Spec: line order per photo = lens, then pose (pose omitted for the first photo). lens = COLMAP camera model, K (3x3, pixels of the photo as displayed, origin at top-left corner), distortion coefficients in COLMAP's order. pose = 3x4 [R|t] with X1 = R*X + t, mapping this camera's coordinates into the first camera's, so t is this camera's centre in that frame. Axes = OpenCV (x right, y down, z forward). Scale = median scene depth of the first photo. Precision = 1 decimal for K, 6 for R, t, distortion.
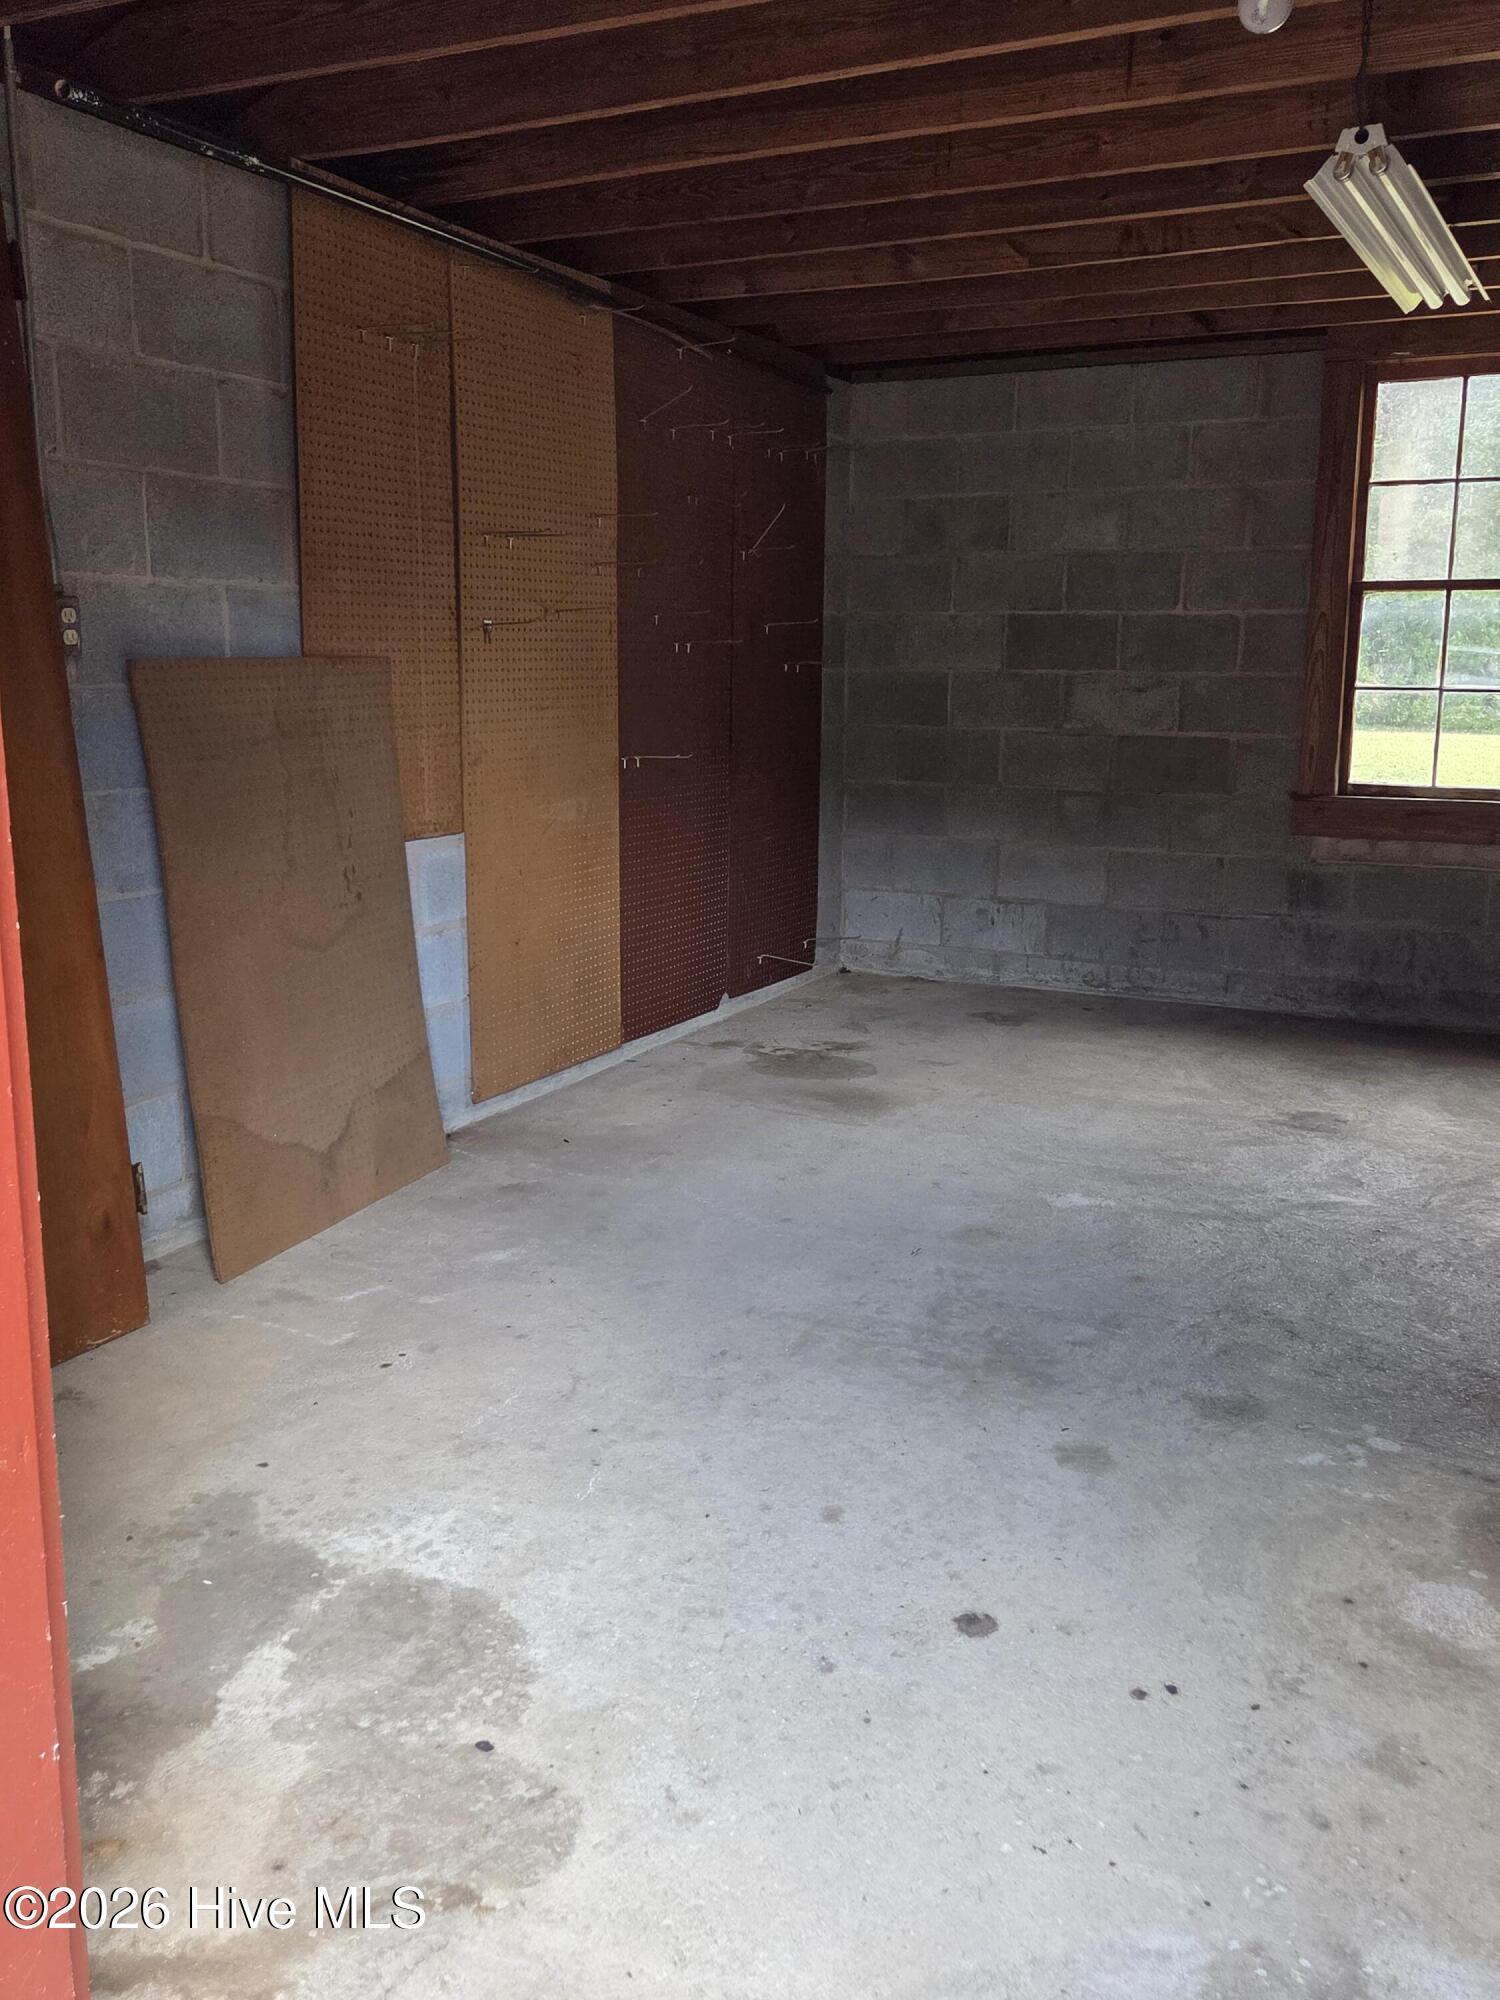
lens RADIAL K [[1729.2, 0, 749.3], [0, 1729.2, 998.7], [0, 0, 1]] dist [0.027923, -0.006945]
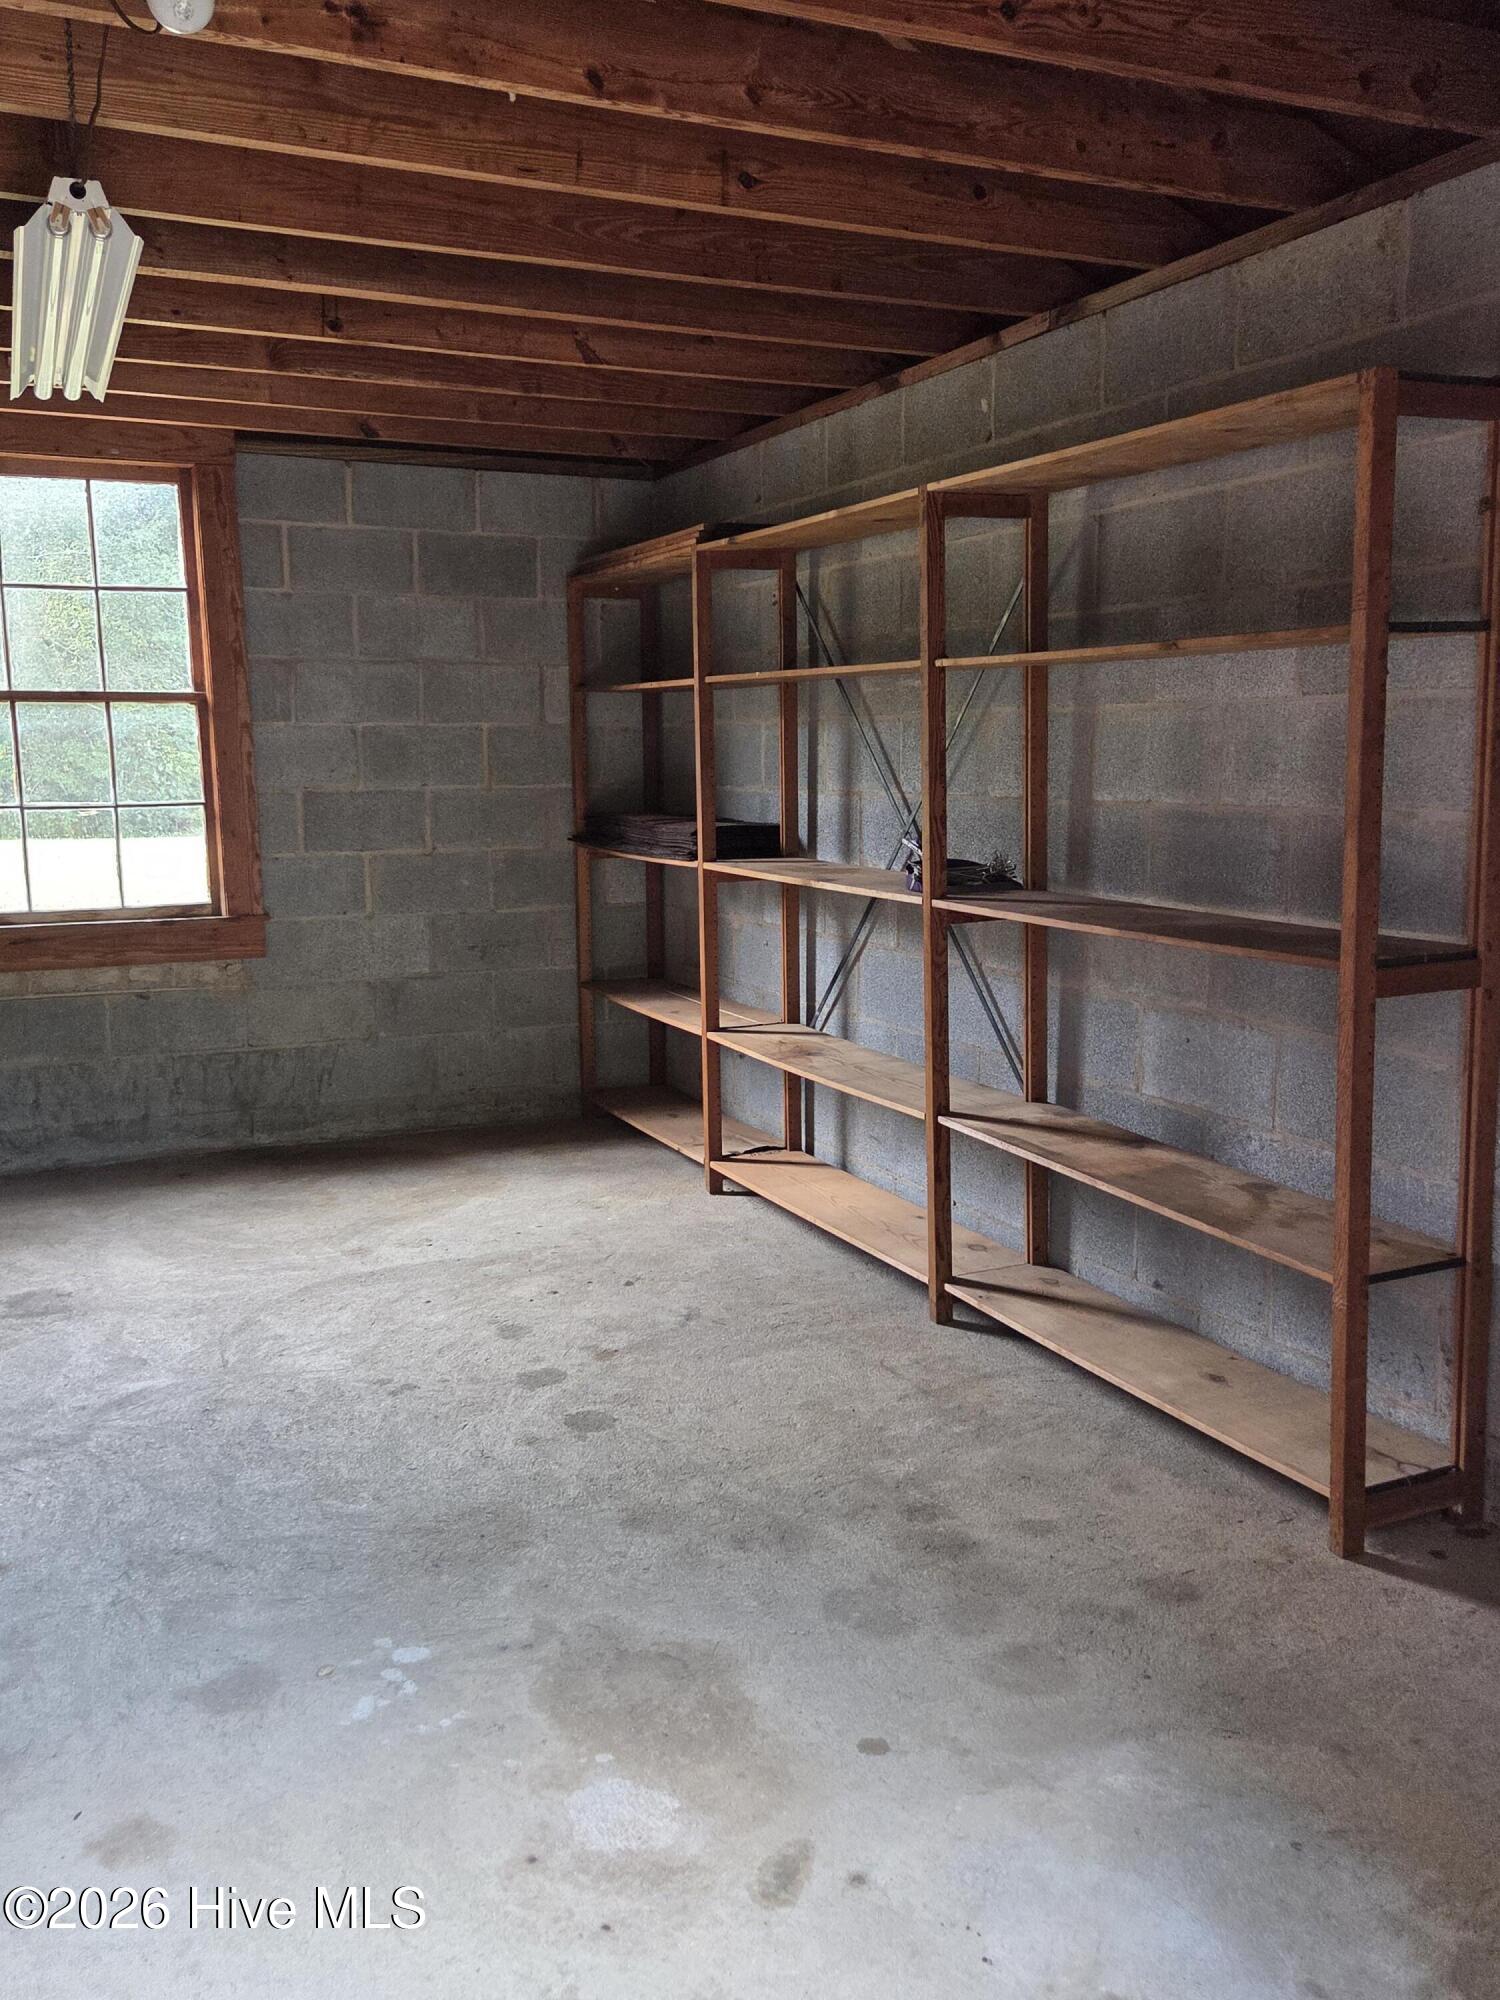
lens RADIAL K [[1729.2, 0, 750.2], [0, 1729.2, 1001.6], [0, 0, 1]] dist [0.027923, -0.006945]
pose [[0.634976, -0.128869, 0.761707, -0.121641], [0.172362, 0.984767, 0.022923, -0.048501], [-0.753058, 0.116734, 0.647516, 0.190878]]
